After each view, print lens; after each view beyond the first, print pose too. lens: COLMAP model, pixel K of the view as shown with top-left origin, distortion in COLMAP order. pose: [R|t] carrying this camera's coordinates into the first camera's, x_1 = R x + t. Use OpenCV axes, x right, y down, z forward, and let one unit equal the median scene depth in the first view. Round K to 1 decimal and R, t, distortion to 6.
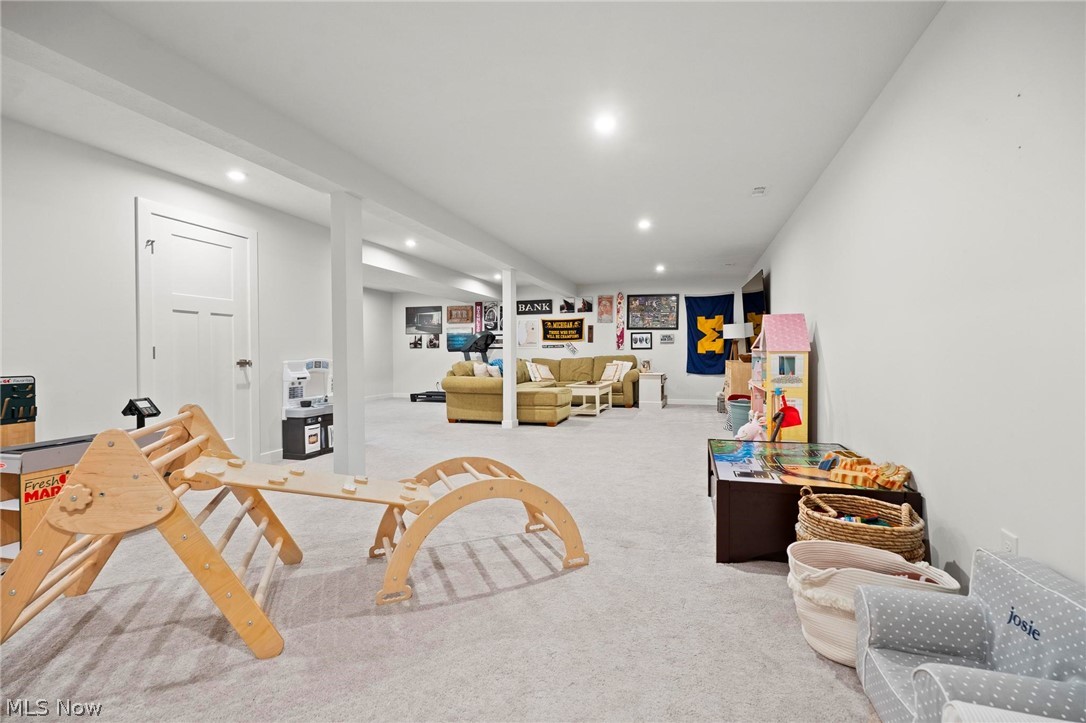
lens RADIAL K [[487.2, 0, 543.5], [0, 487.2, 357.8], [0, 0, 1]] dist [0.005701, 0.000219]
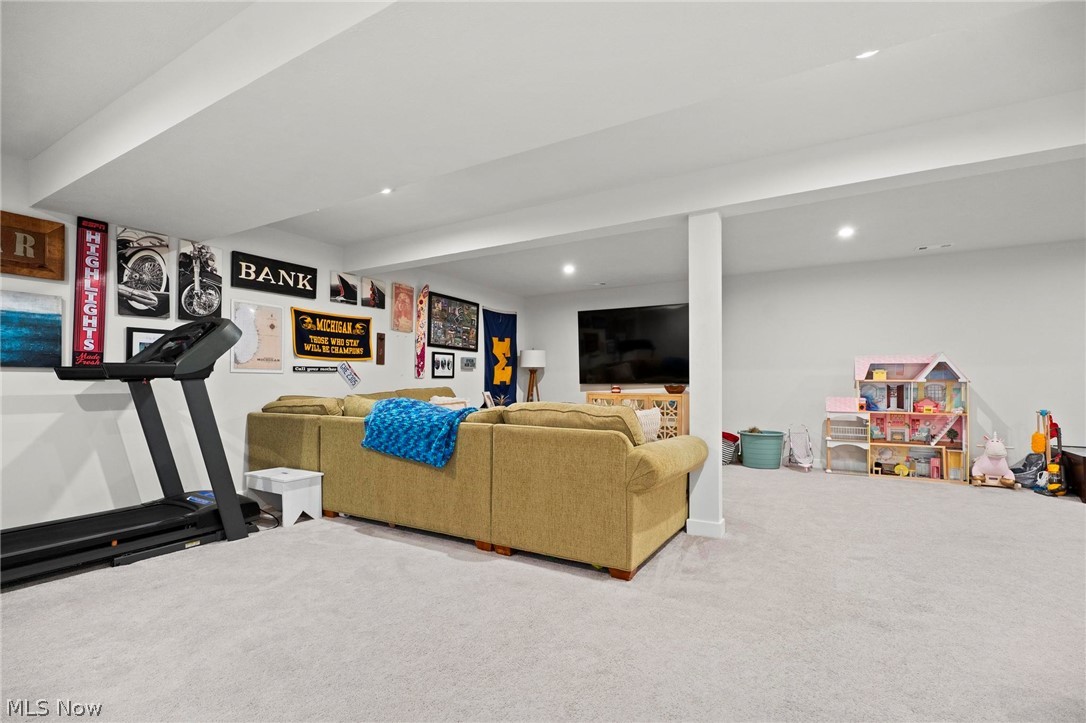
lens RADIAL K [[487.2, 0, 543.7], [0, 487.2, 368.7], [0, 0, 1]] dist [0.005701, 0.000219]
pose [[0.239408, 0.029588, 0.970468, -0.392154], [0.006057, 0.999471, -0.031967, -0.008254], [-0.970900, 0.013531, 0.239102, 0.697786]]
